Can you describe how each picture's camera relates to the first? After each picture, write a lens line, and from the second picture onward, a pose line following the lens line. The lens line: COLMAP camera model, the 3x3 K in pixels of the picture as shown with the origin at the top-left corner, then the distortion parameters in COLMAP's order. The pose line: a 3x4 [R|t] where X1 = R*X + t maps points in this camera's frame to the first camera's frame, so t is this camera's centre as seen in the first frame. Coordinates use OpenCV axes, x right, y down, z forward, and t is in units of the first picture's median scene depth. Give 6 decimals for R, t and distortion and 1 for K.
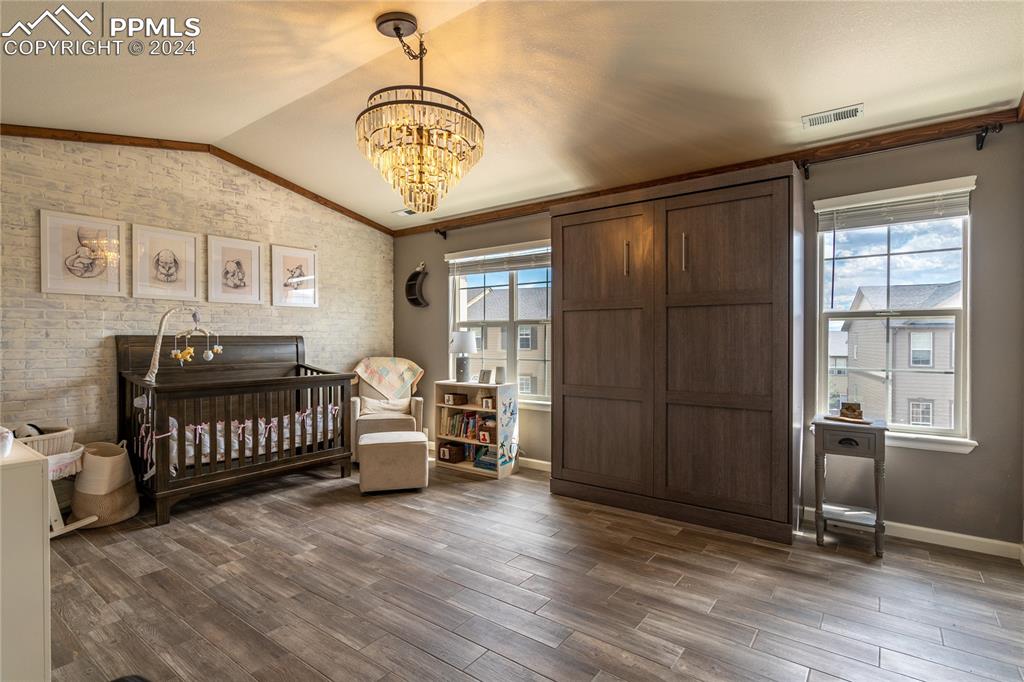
lens RADIAL K [[516.0, 0, 522.7], [0, 516.0, 341.6], [0, 0, 1]] dist [-0.002617, 0.000227]
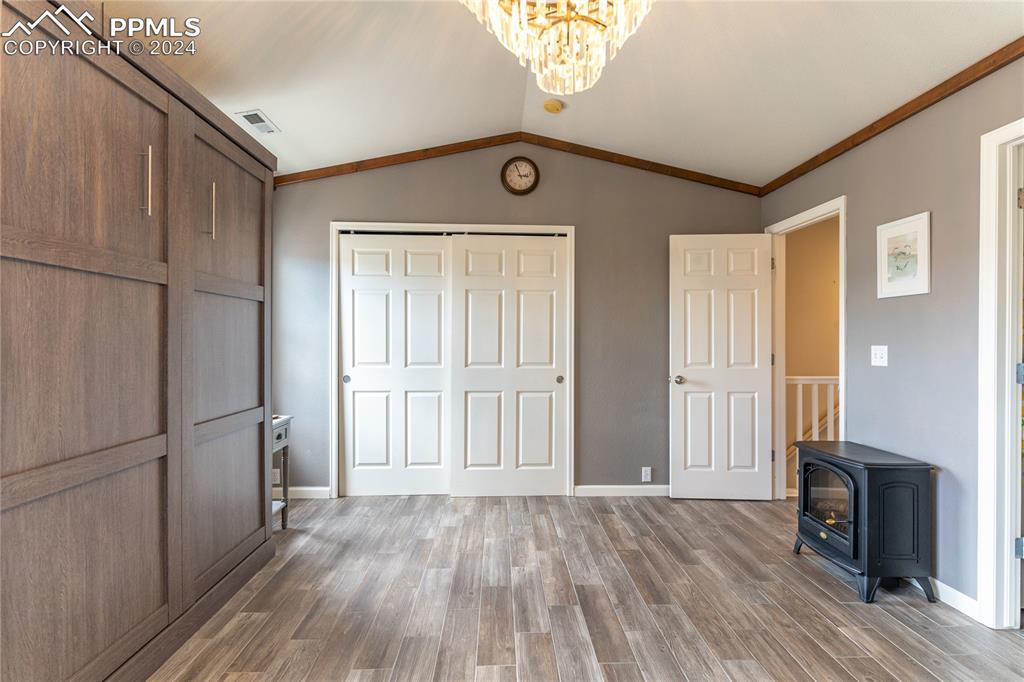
lens RADIAL K [[516.0, 0, 522.7], [0, 516.0, 341.6], [0, 0, 1]] dist [-0.002617, 0.000227]
pose [[-0.645042, 0.000412, 0.764147, -0.477960], [0.004362, 0.999986, 0.003142, -0.005749], [-0.764135, 0.005360, -0.645034, 1.178823]]
